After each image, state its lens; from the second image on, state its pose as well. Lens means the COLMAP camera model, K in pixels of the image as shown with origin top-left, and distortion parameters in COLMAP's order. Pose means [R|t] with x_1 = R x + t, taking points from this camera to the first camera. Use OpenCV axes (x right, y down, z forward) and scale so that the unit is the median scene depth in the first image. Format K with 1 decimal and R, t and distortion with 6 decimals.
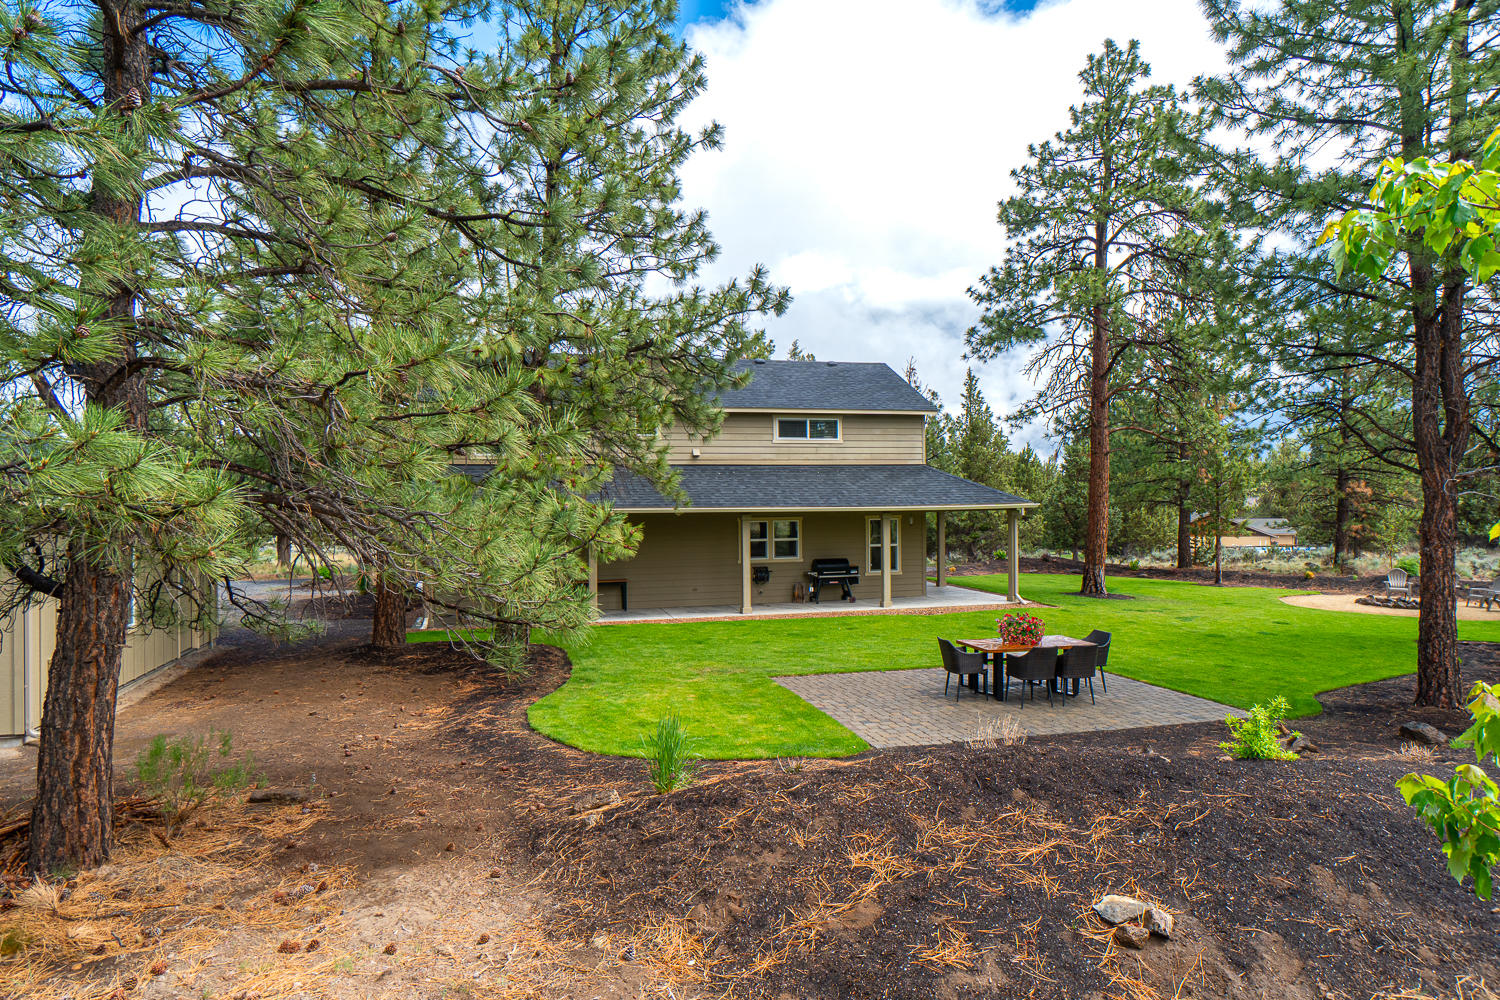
lens RADIAL K [[925.1, 0, 750.0], [0, 925.1, 500.0], [0, 0, 1]] dist [0.001379, 0.000196]
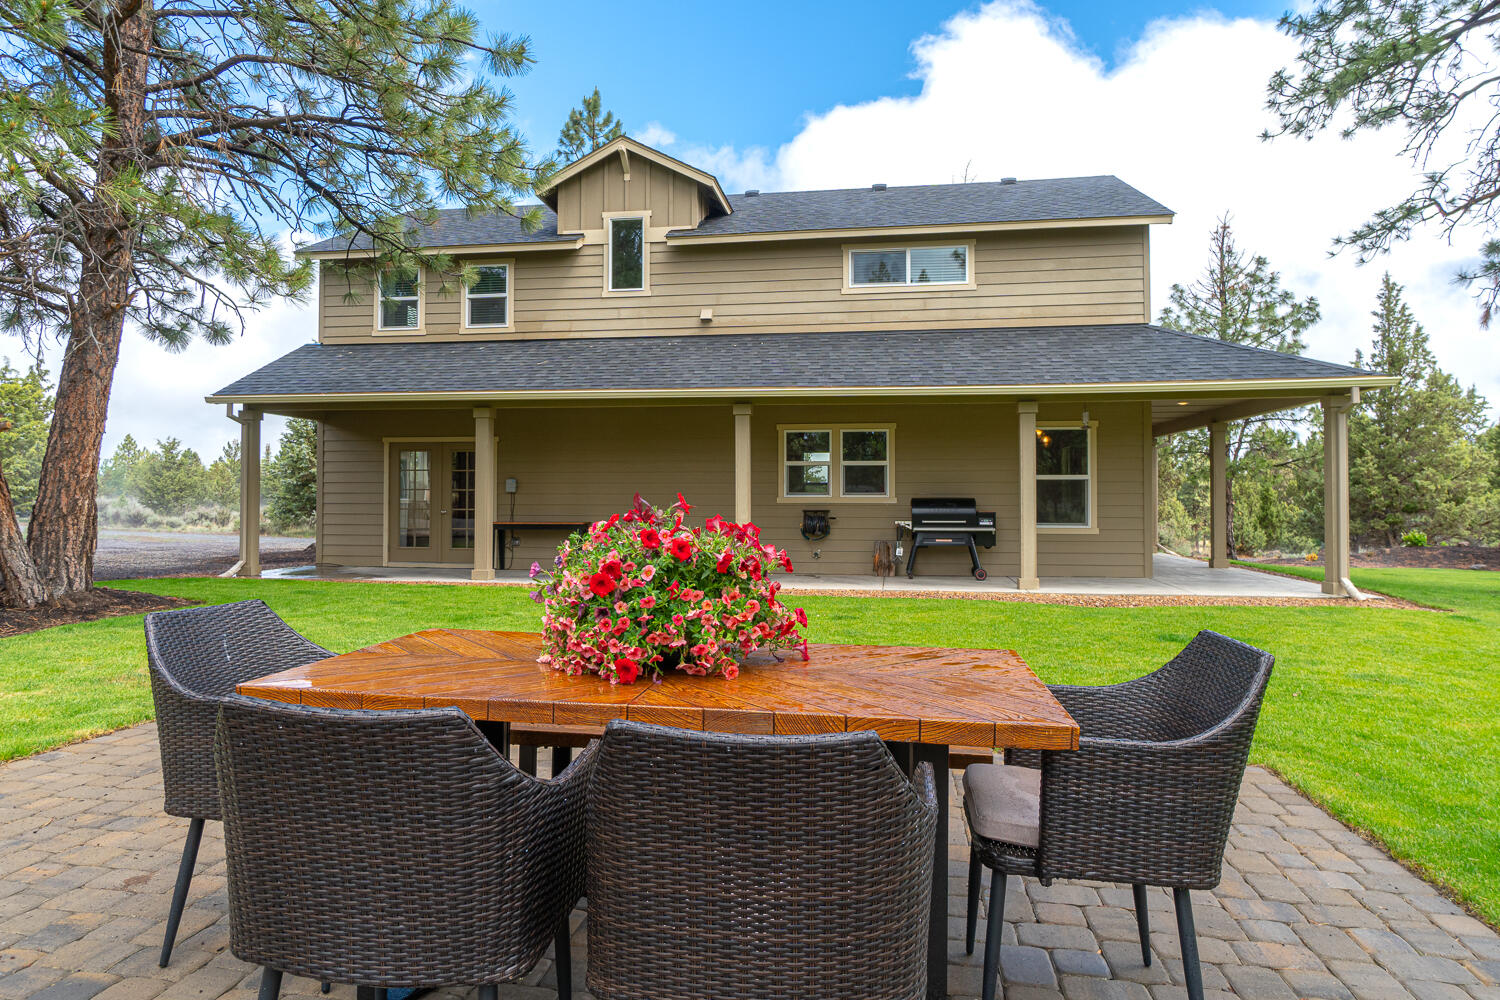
lens RADIAL K [[915.4, 0, 754.5], [0, 915.4, 482.3], [0, 0, 1]] dist [0.002389, 0.000780]
pose [[0.912067, 0.003260, -0.410027, 0.206009], [-0.012260, 0.999738, -0.019323, 0.065785], [0.409857, 0.022651, 0.911869, 0.460389]]
